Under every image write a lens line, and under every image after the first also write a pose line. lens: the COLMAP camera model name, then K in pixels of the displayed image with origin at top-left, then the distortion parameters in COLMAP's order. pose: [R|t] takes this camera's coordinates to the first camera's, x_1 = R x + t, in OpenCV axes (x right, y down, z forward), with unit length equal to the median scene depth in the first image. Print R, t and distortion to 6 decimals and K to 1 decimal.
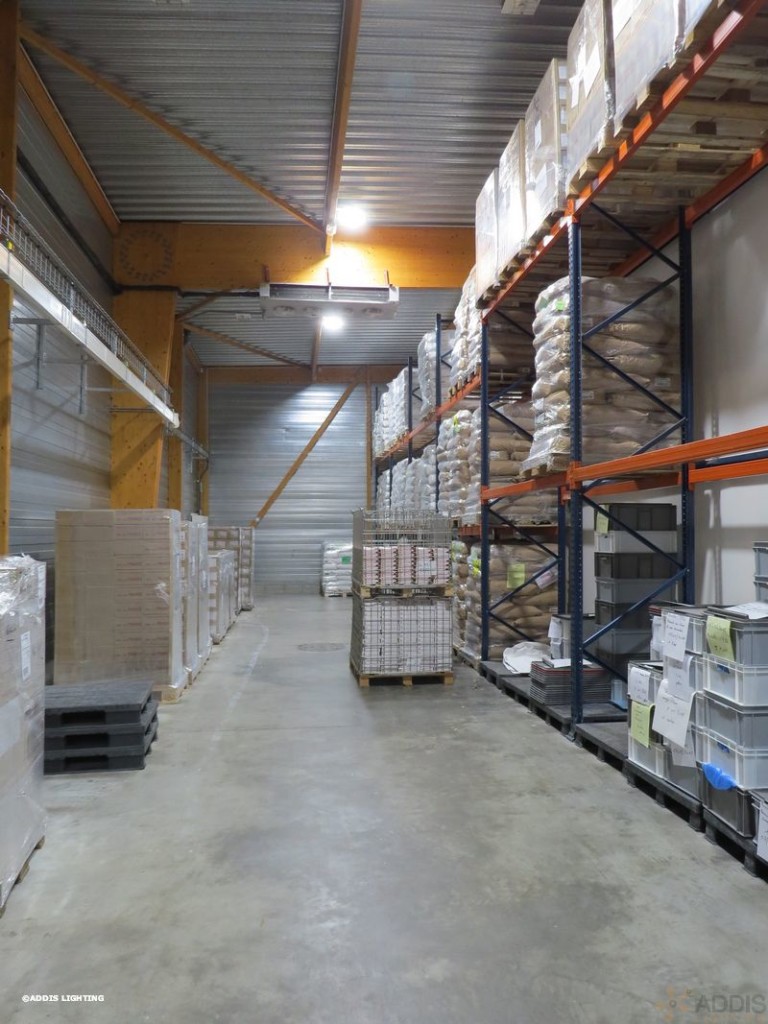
lens RADIAL K [[718.3, 0, 381.7], [0, 718.3, 511.4], [0, 0, 1]] dist [-0.007610, 0.000255]
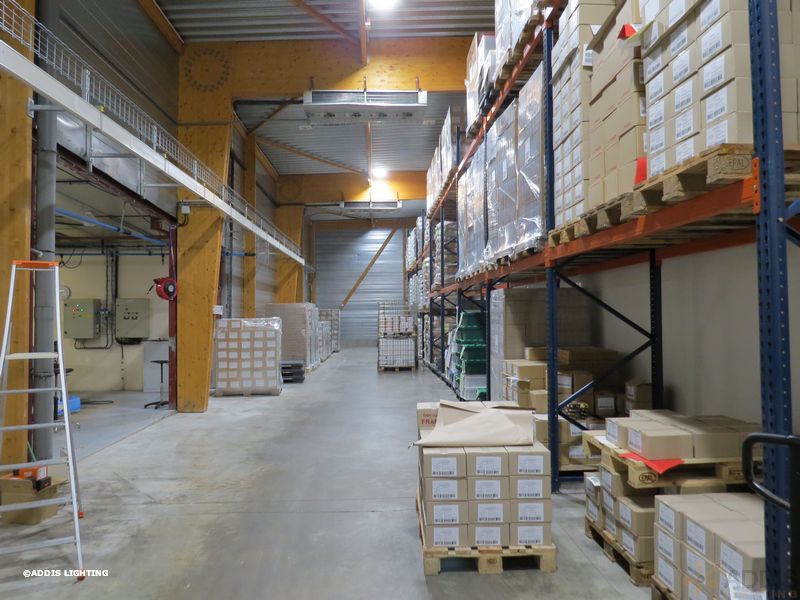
lens RADIAL K [[561.1, 0, 400.0], [0, 561.1, 300.0], [0, 0, 1]] dist [-0.007610, 0.000255]
pose [[0.996907, -0.009003, -0.078069, 0.152709], [0.009463, 0.999940, 0.005527, -0.015717], [0.078015, -0.006249, 0.996933, -0.738620]]
